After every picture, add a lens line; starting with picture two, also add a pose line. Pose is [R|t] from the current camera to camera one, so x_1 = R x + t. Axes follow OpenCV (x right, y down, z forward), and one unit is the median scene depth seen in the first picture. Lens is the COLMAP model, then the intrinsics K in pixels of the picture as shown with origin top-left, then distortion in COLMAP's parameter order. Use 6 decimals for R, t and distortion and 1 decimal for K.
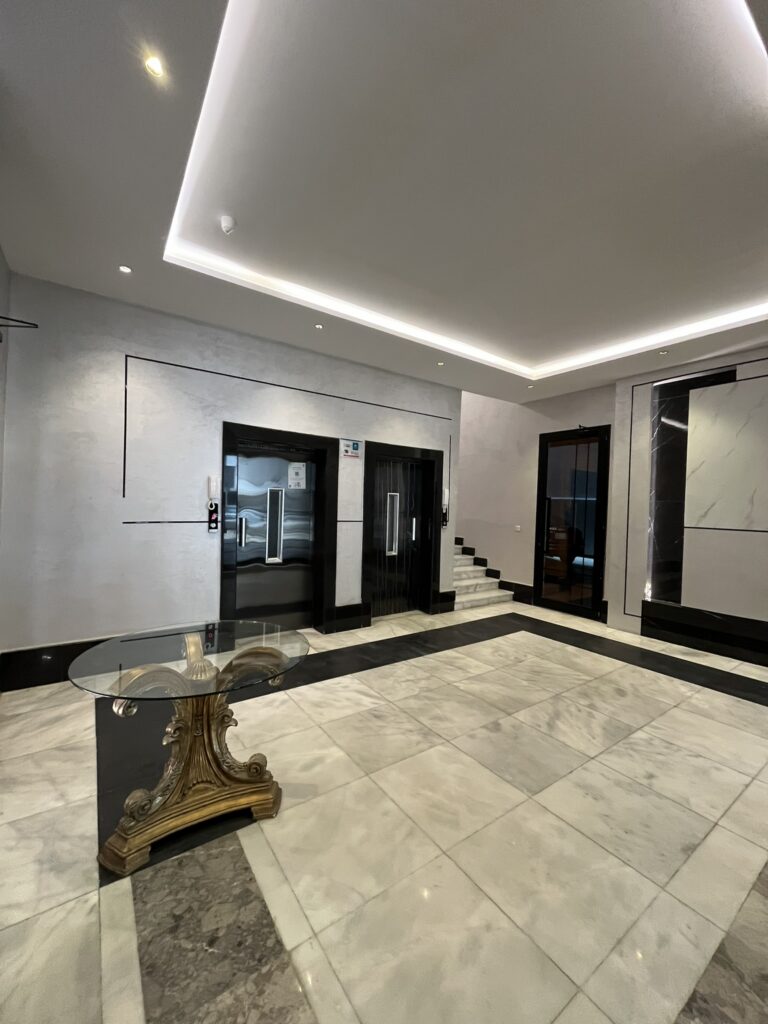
lens RADIAL K [[411.3, 0, 384.0], [0, 411.3, 512.0], [0, 0, 1]] dist [0.000798, -0.000176]
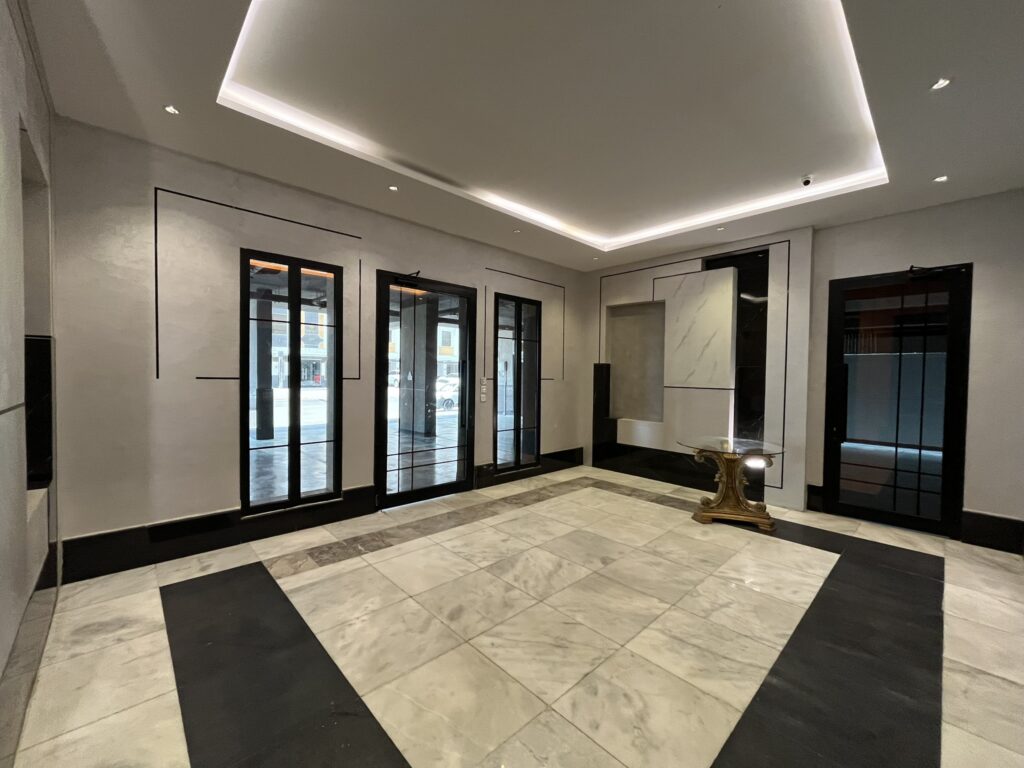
lens RADIAL K [[411.3, 0, 512.0], [0, 411.3, 384.0], [0, 0, 1]] dist [0.000798, -0.000176]
pose [[-0.988322, -0.042388, -0.146366, 0.672355], [-0.049178, 0.997860, 0.043084, -0.017528], [0.144226, 0.049779, -0.988292, 1.938237]]
